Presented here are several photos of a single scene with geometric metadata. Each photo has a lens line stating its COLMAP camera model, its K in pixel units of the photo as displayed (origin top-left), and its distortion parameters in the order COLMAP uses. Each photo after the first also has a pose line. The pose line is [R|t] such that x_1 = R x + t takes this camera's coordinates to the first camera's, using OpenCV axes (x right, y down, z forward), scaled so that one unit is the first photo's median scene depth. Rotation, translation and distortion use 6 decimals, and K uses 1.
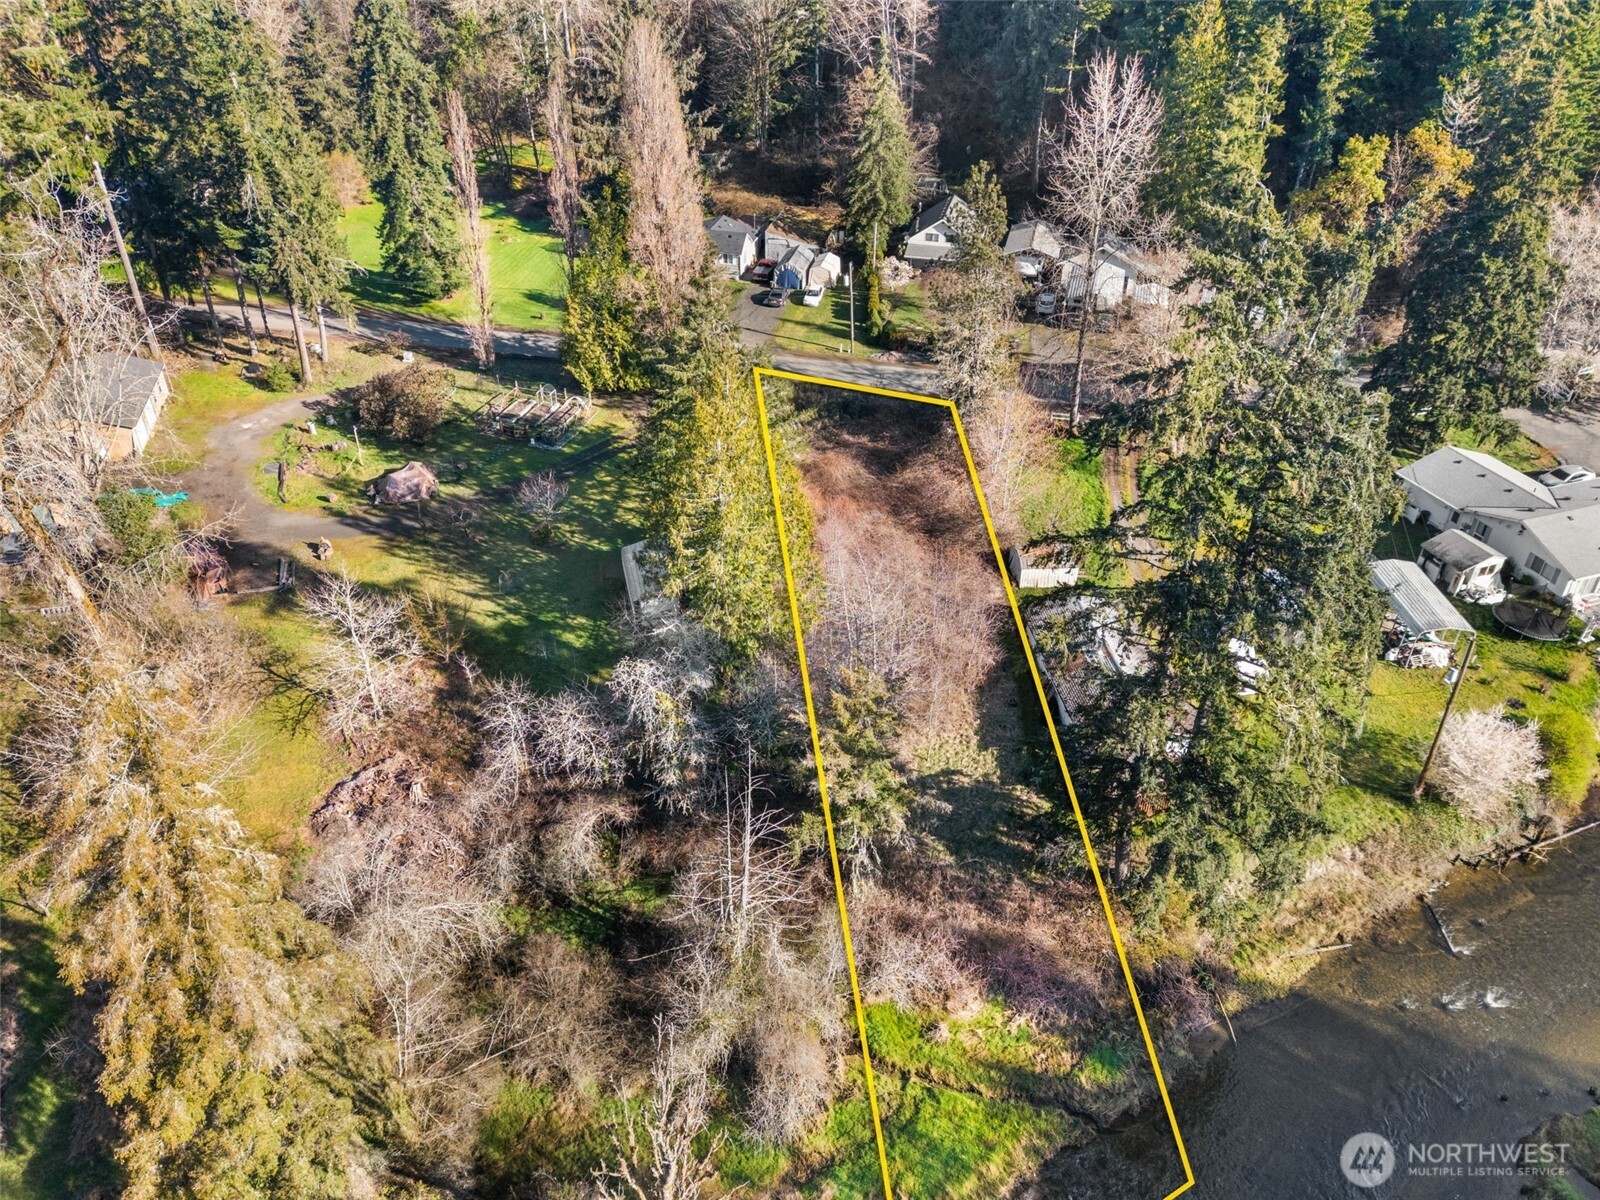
lens RADIAL K [[1158.9, 0, 795.3], [0, 1158.9, 592.5], [0, 0, 1]] dist [0.103316, -0.104585]
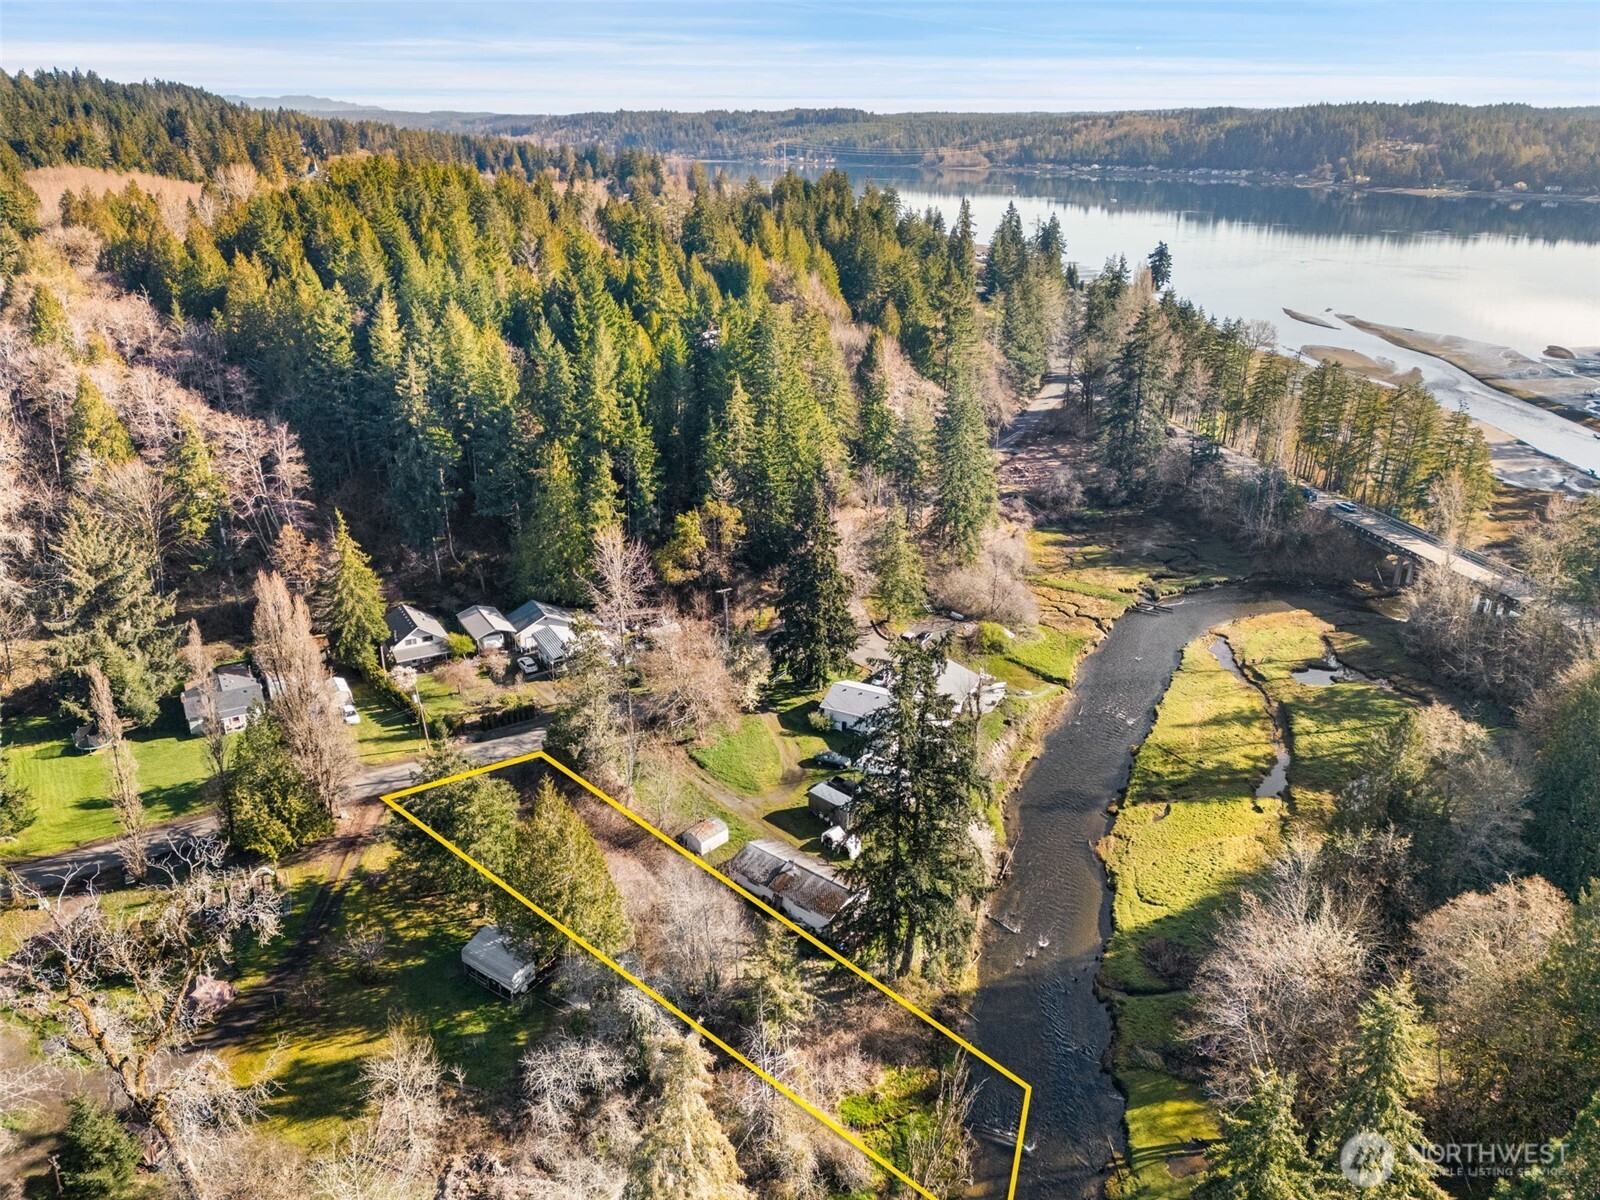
lens RADIAL K [[1157.4, 0, 793.4], [0, 1157.4, 606.5], [0, 0, 1]] dist [0.065972, -0.050985]
pose [[0.728340, -0.264899, 0.631941, -0.520026], [0.390068, 0.918521, -0.064542, -0.139672], [-0.563354, 0.293508, 0.772325, -0.293775]]
